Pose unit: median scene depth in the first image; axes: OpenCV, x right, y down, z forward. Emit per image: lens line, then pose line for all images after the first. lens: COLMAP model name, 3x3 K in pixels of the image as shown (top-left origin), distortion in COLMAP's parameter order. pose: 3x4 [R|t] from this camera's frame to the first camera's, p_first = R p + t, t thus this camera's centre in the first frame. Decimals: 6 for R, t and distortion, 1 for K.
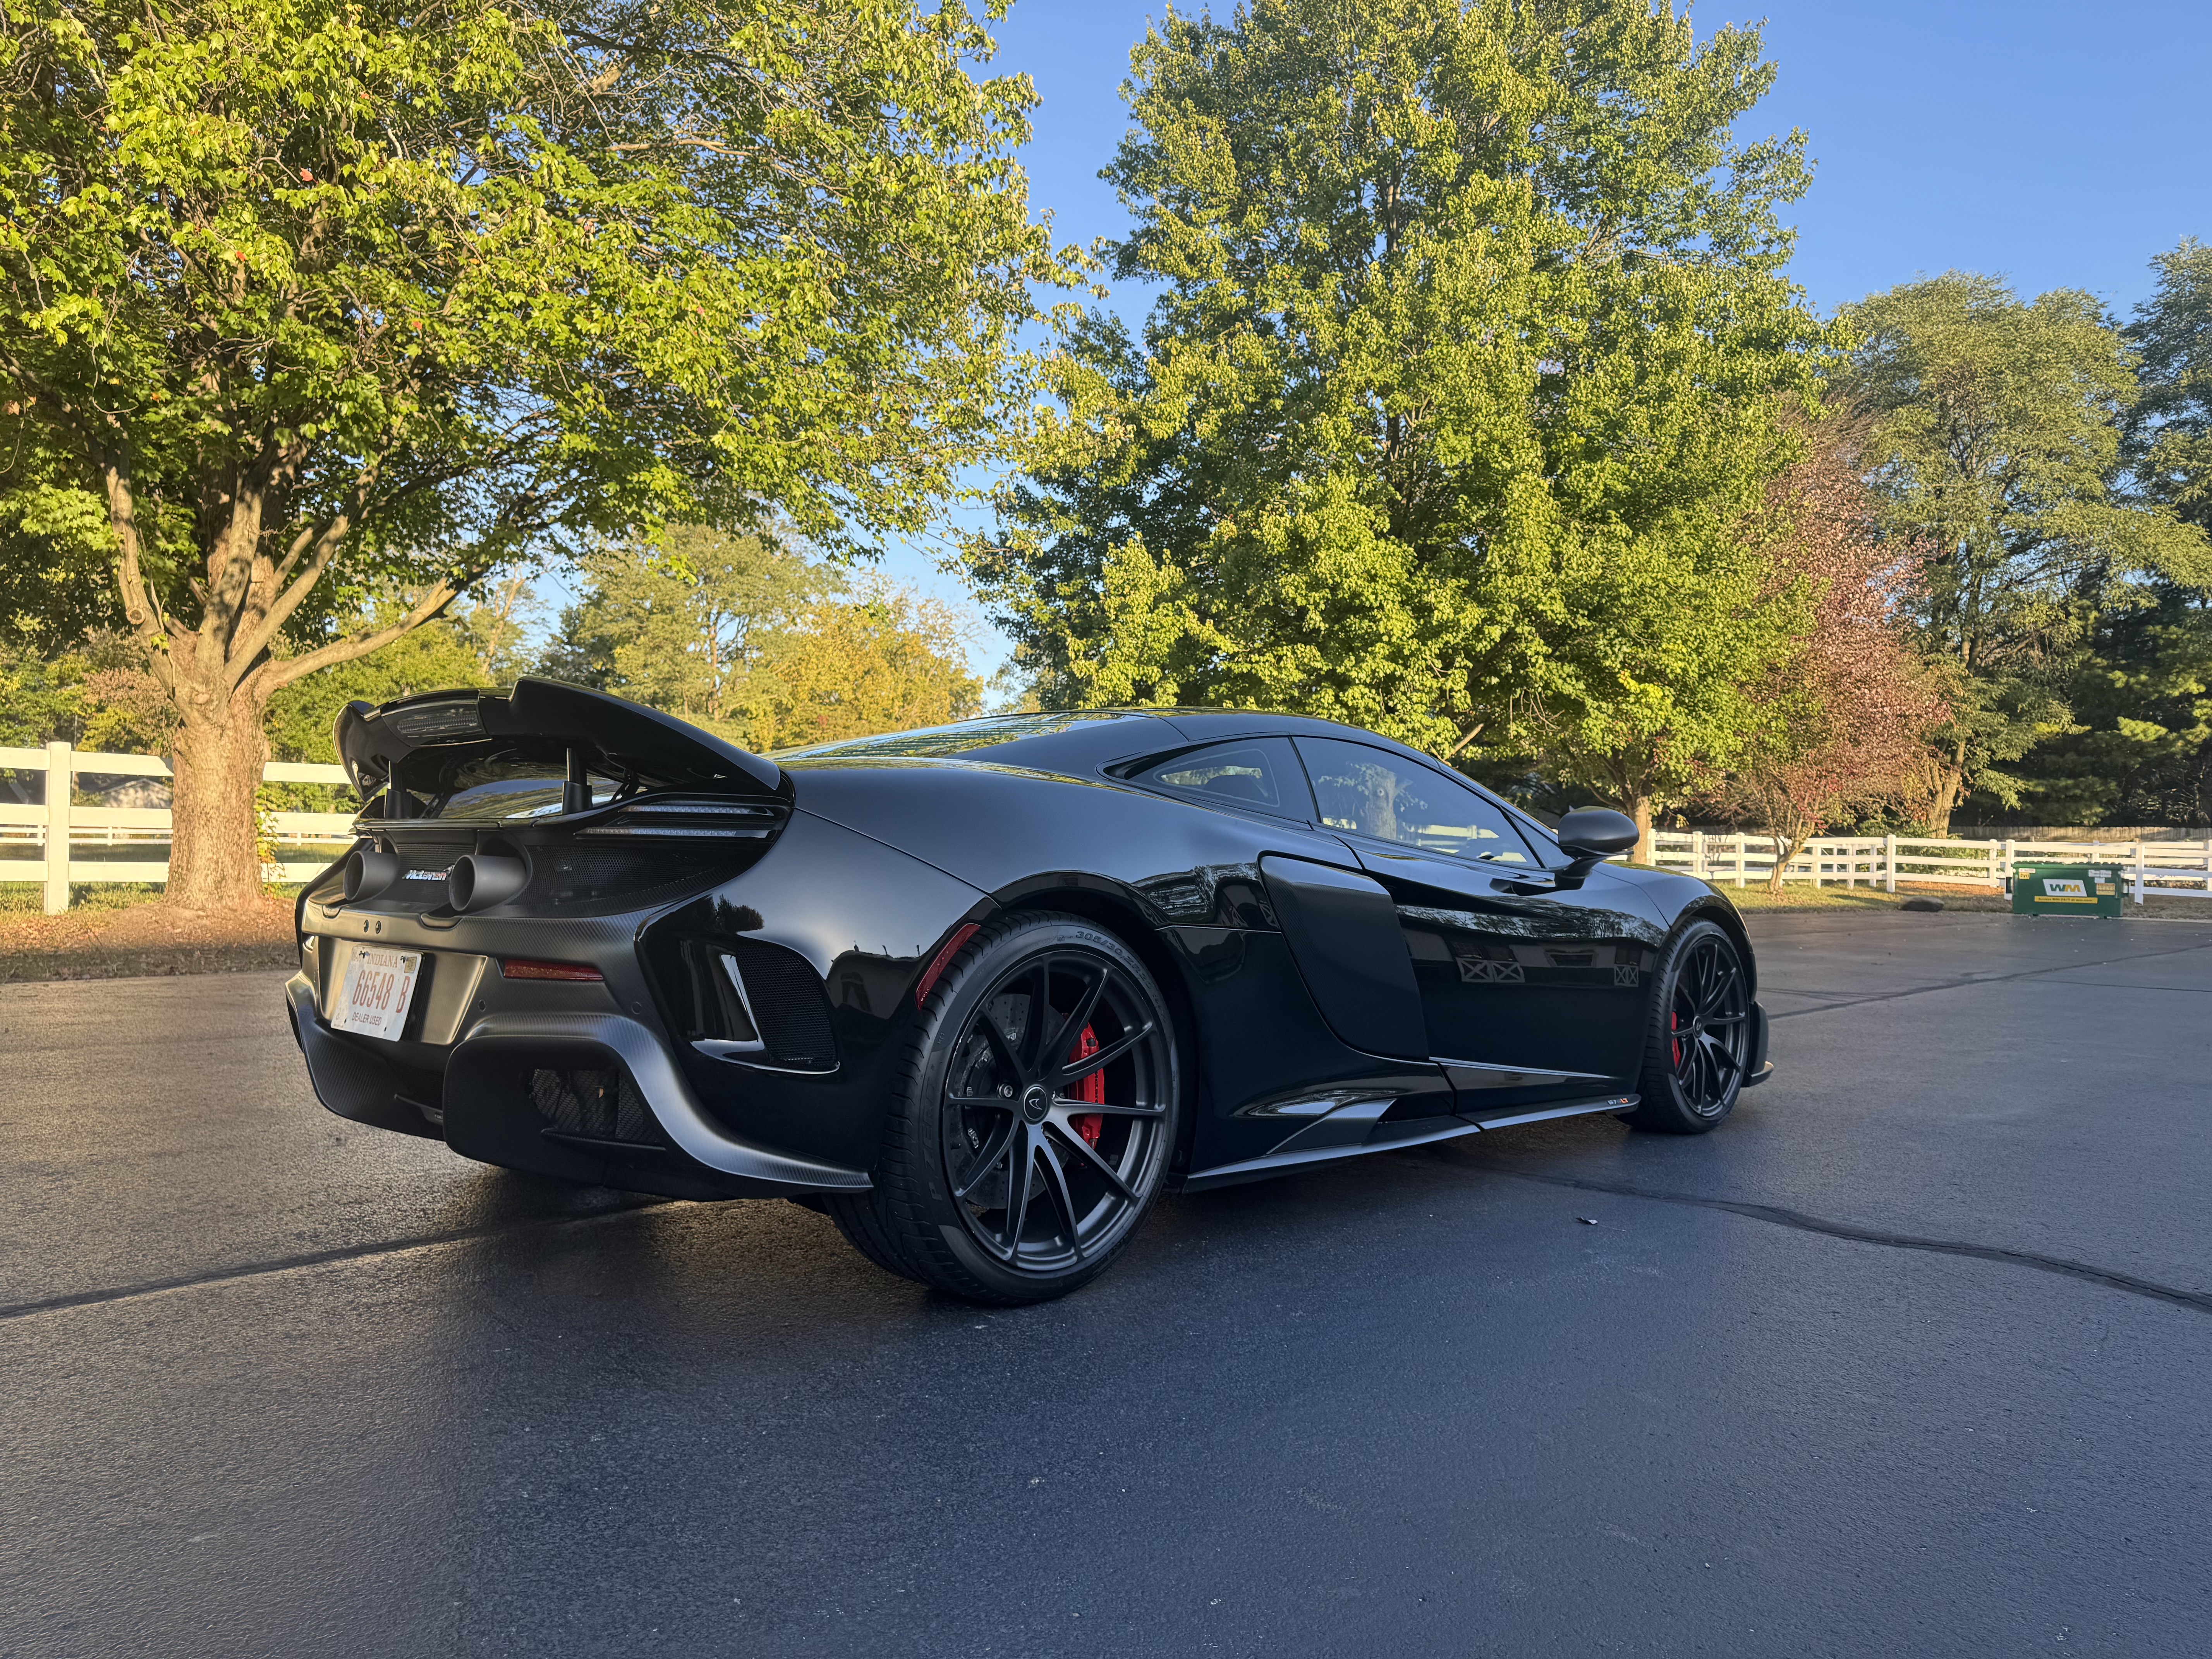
lens RADIAL K [[1562.1, 0, 1112.1], [0, 1562.1, 845.1], [0, 0, 1]] dist [0.054023, -0.070676]
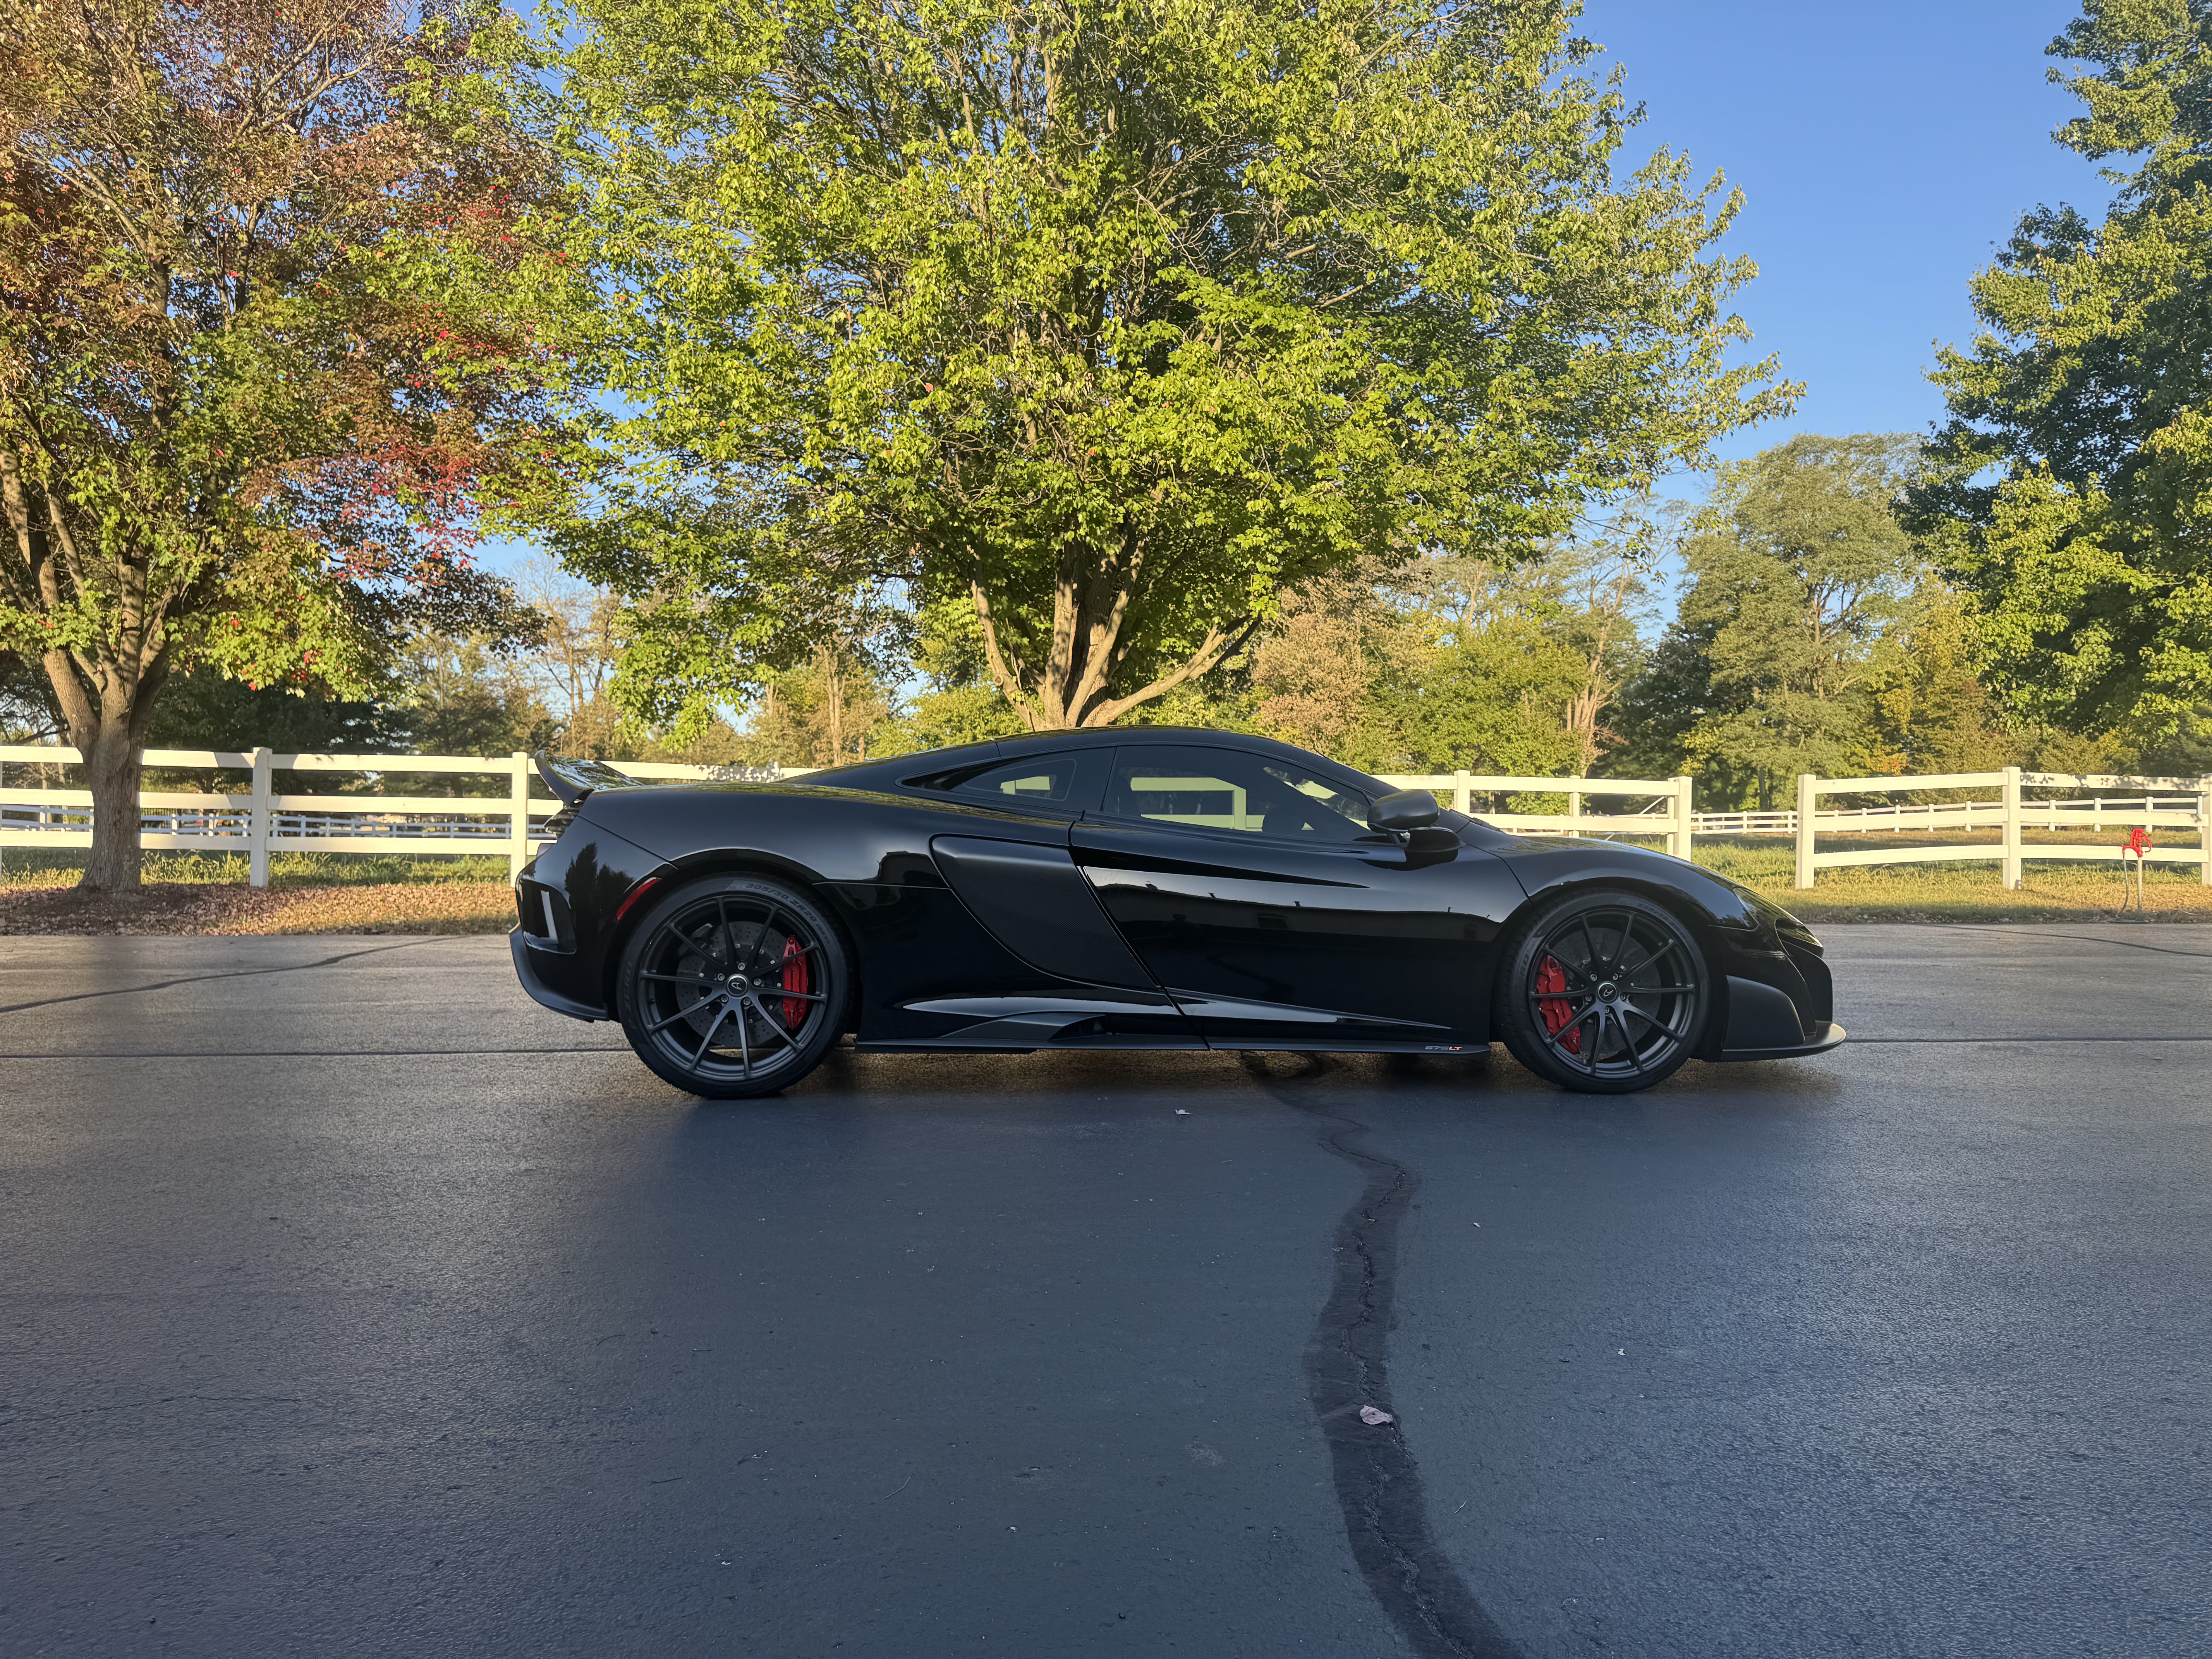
lens RADIAL K [[1562.4, 0, 1111.9], [0, 1562.4, 836.2], [0, 0, 1]] dist [0.052015, -0.039434]
pose [[0.756720, -0.017284, -0.653510, 0.211750], [0.018893, 0.999811, -0.004566, 0.002740], [0.653466, -0.008891, 0.756904, -0.005489]]
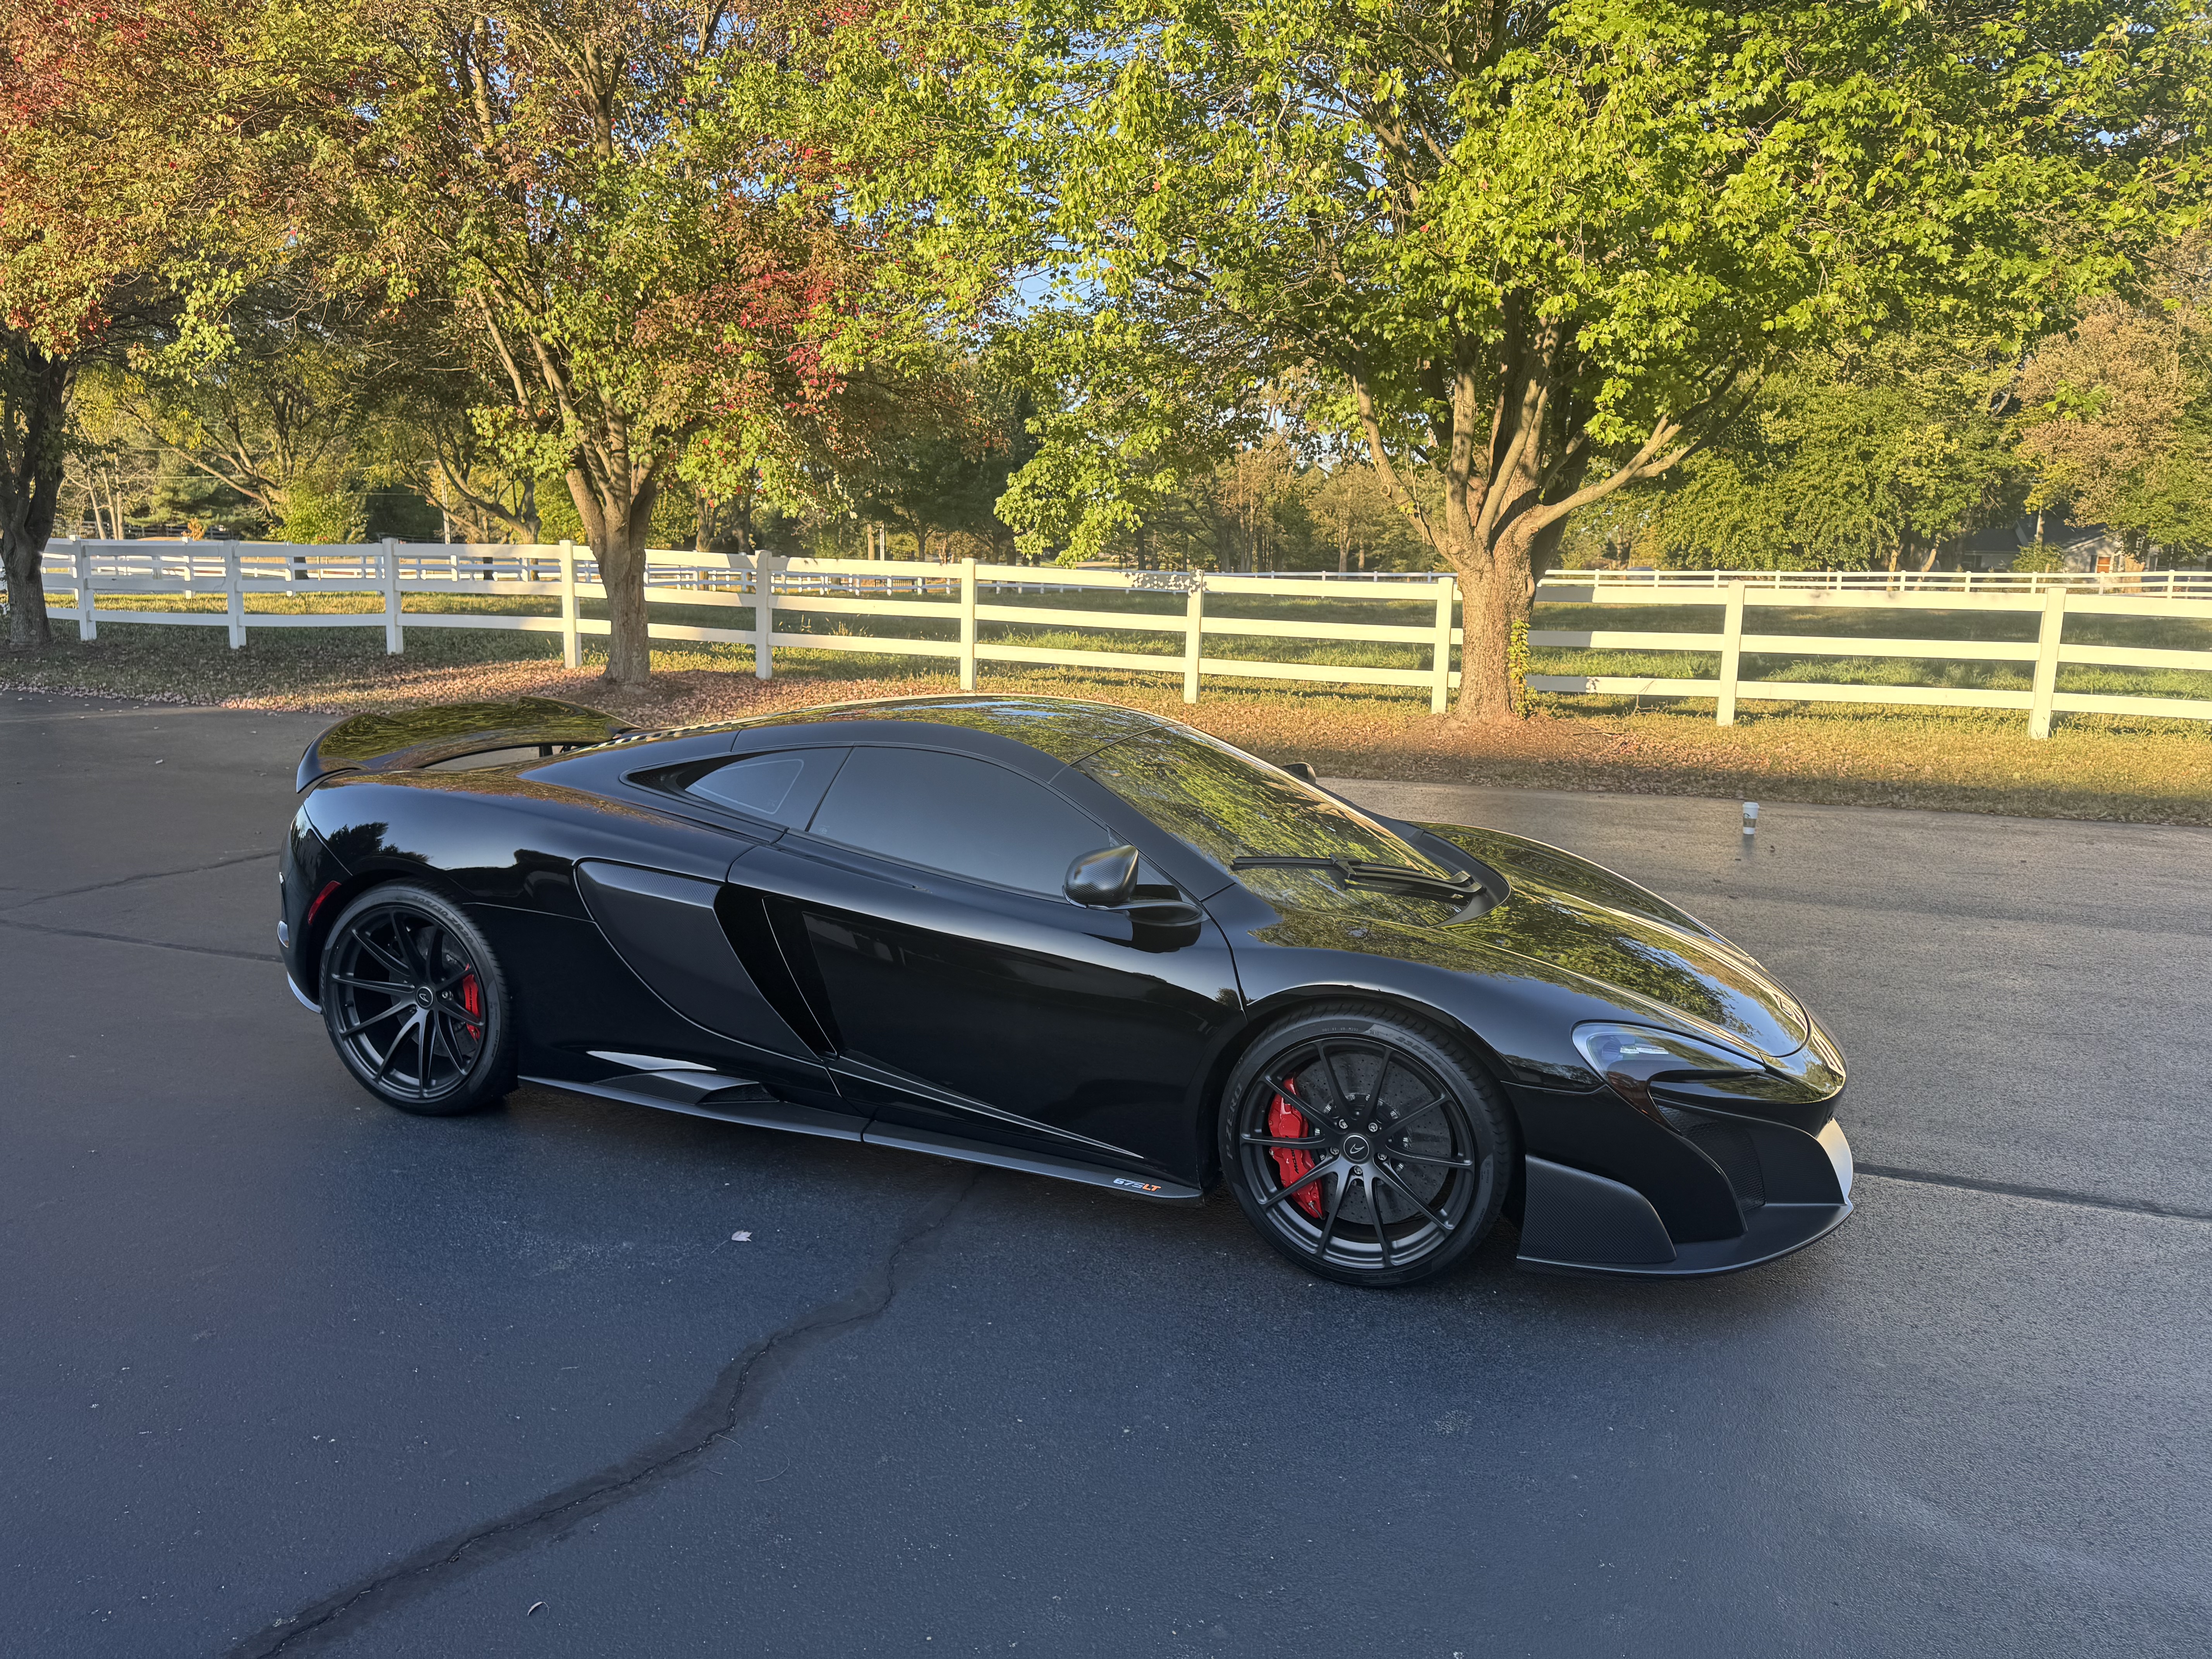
lens RADIAL K [[1562.3, 0, 1109.3], [0, 1562.3, 832.7], [0, 0, 1]] dist [0.055724, -0.074805]
pose [[0.399668, 0.146610, -0.904860, 0.257761], [-0.002075, 0.987269, 0.159046, -0.040450], [0.916658, -0.061688, 0.394884, 0.155707]]
